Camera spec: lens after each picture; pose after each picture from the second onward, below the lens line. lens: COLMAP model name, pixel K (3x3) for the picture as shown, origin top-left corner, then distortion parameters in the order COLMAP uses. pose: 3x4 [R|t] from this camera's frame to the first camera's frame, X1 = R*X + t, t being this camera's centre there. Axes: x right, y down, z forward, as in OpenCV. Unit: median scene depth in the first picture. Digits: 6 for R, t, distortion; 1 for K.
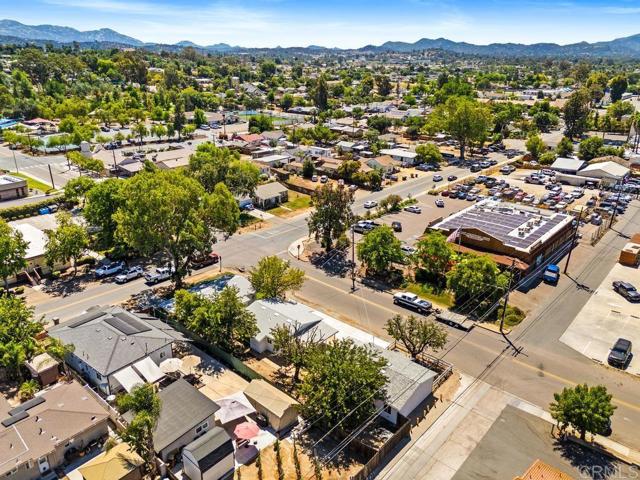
lens RADIAL K [[472.0, 0, 320.0], [0, 472.0, 240.0], [0, 0, 1]] dist [0.069153, -0.074650]
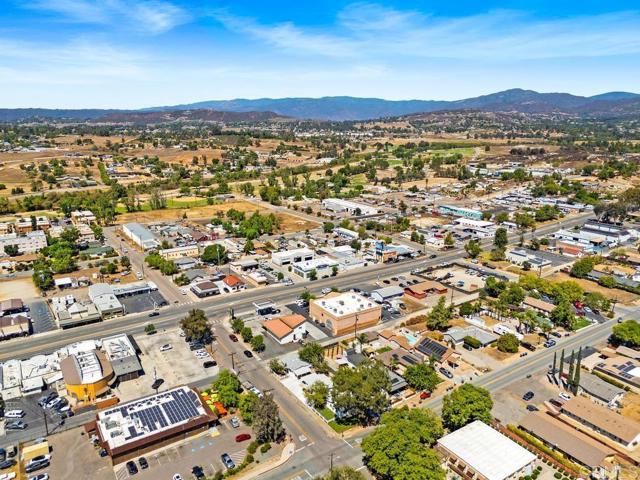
lens RADIAL K [[472.0, 0, 320.0], [0, 472.0, 240.0], [0, 0, 1]] dist [0.069153, -0.074650]
pose [[-0.963015, -0.050964, 0.264586, -0.486045], [0.110919, 0.819912, 0.561642, -1.331538], [-0.245561, 0.570217, -0.783934, 1.904471]]
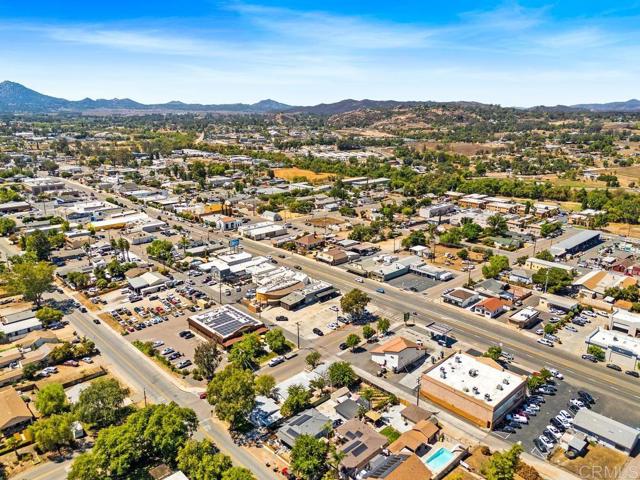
lens RADIAL K [[472.0, 0, 320.0], [0, 472.0, 240.0], [0, 0, 1]] dist [0.069153, -0.074650]
pose [[0.079092, -0.273456, 0.958627, -1.661313], [0.356542, 0.905788, 0.228967, -0.773644], [-0.930925, 0.323682, 0.169139, 0.188417]]
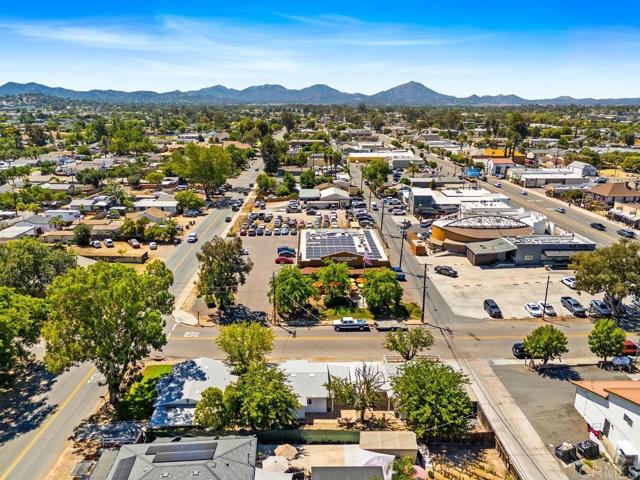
lens RADIAL K [[472.0, 0, 320.0], [0, 472.0, 240.0], [0, 0, 1]] dist [0.069153, -0.074650]
pose [[0.731154, -0.191506, 0.654781, -0.490031], [0.247236, 0.968928, 0.007312, -0.078334], [-0.635836, 0.156540, 0.755783, 0.155283]]
